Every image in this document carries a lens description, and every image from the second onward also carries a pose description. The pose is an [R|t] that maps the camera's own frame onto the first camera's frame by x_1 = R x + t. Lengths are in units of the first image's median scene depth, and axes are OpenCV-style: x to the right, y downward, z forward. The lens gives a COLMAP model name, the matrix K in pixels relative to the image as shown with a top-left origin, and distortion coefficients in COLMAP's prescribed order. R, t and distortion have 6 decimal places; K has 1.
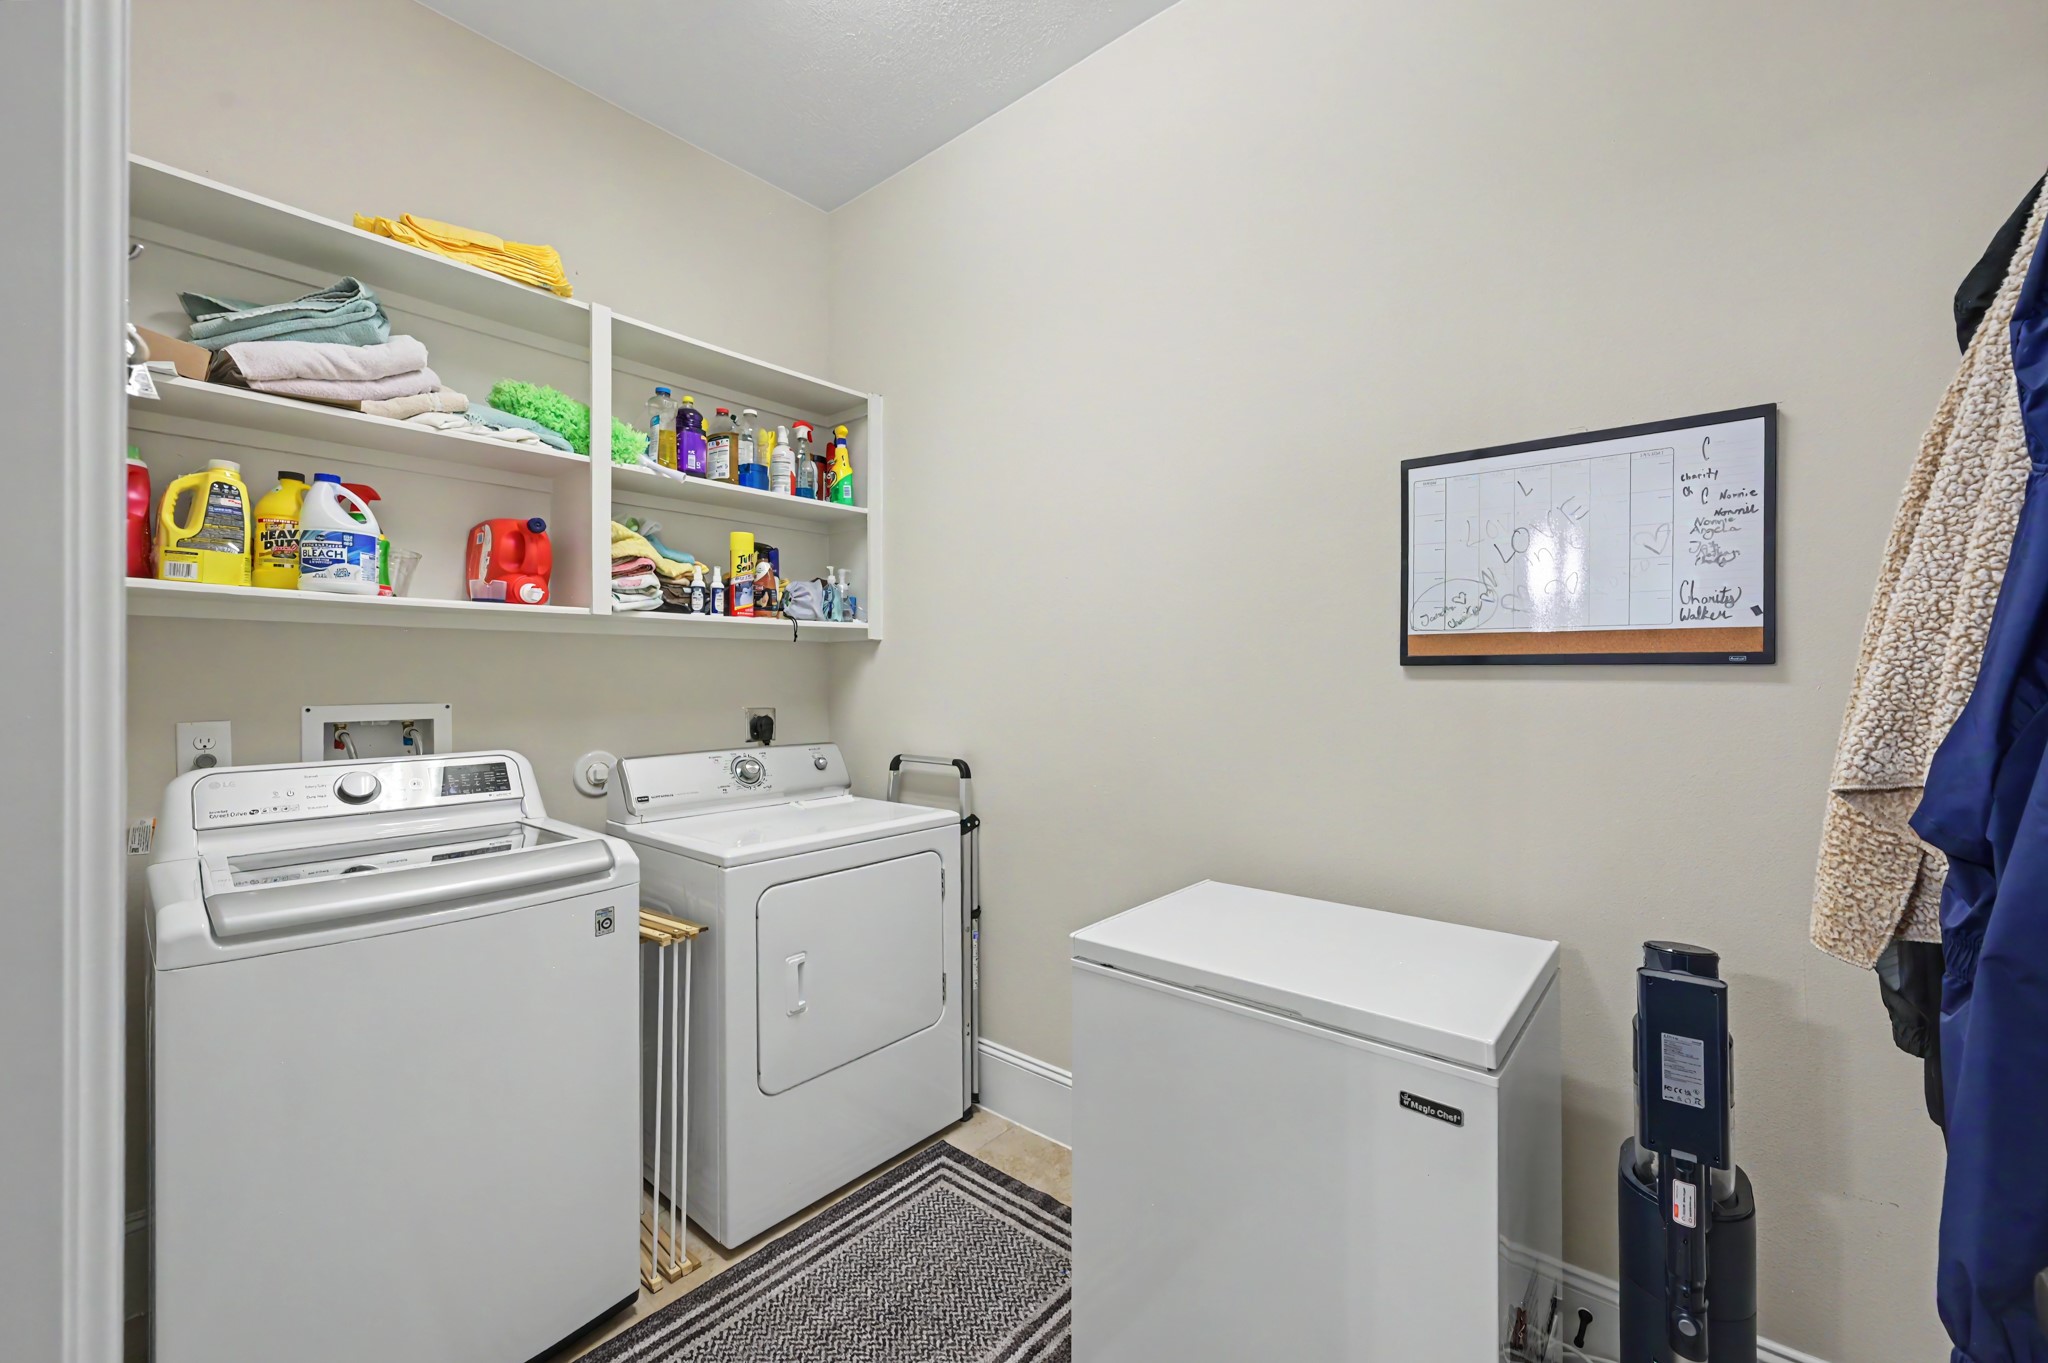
lens RADIAL K [[806.9, 0, 1030.6], [0, 806.9, 681.1], [0, 0, 1]] dist [-0.000339, -0.000020]
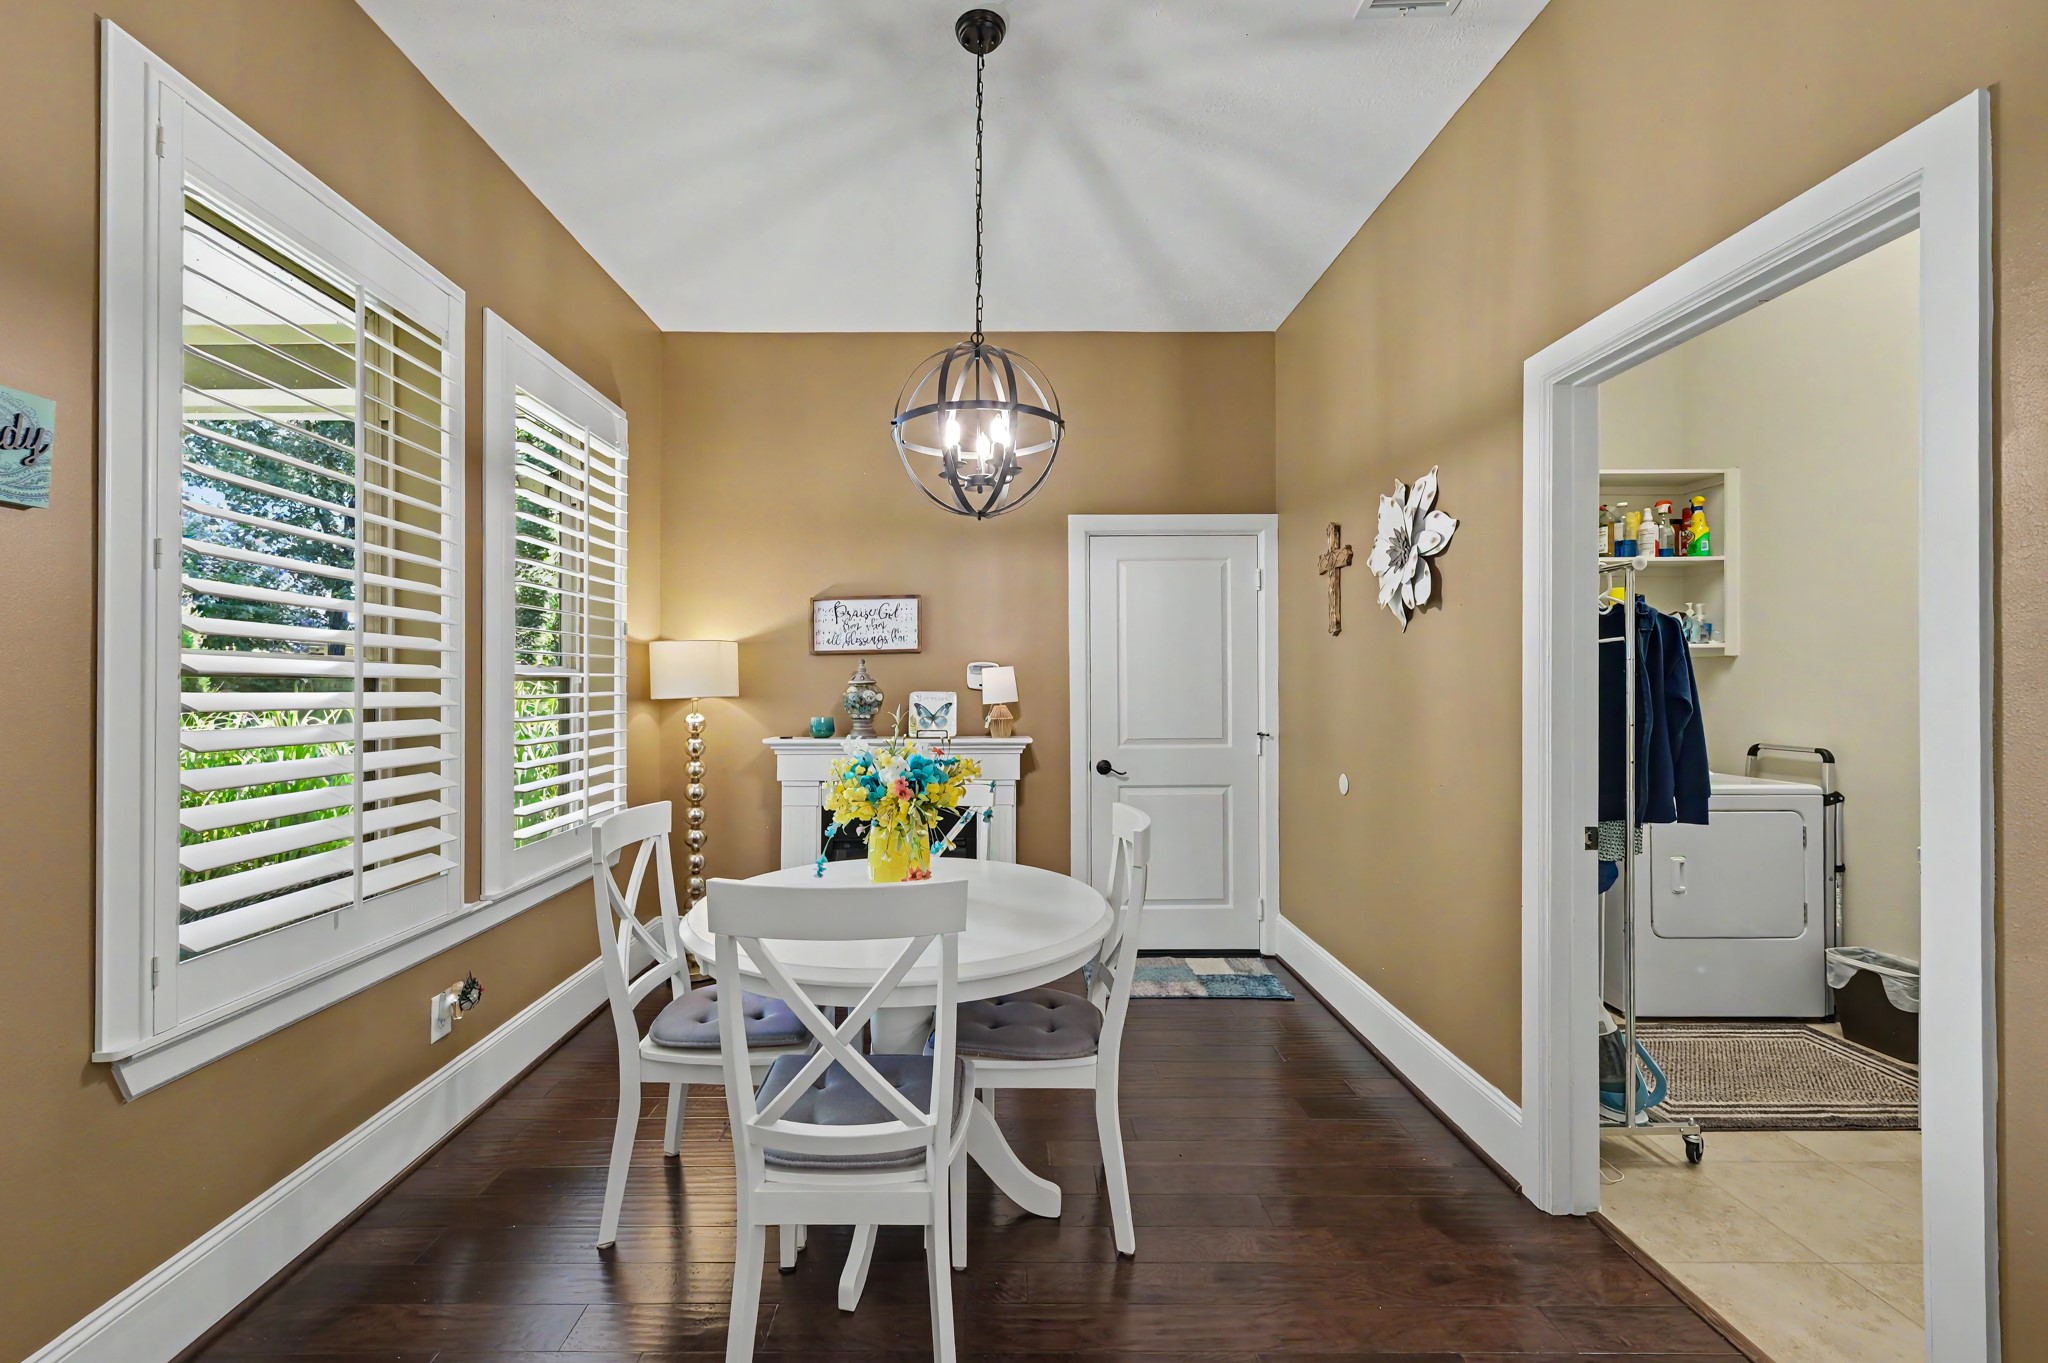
lens RADIAL K [[839.2, 0, 972.4], [0, 839.2, 678.6], [0, 0, 1]] dist [-0.000920, -0.000188]
pose [[0.632870, 0.001621, -0.774256, 0.084429], [-0.001653, 0.999998, 0.000743, -0.013880], [0.774256, 0.000810, 0.632872, -0.850924]]
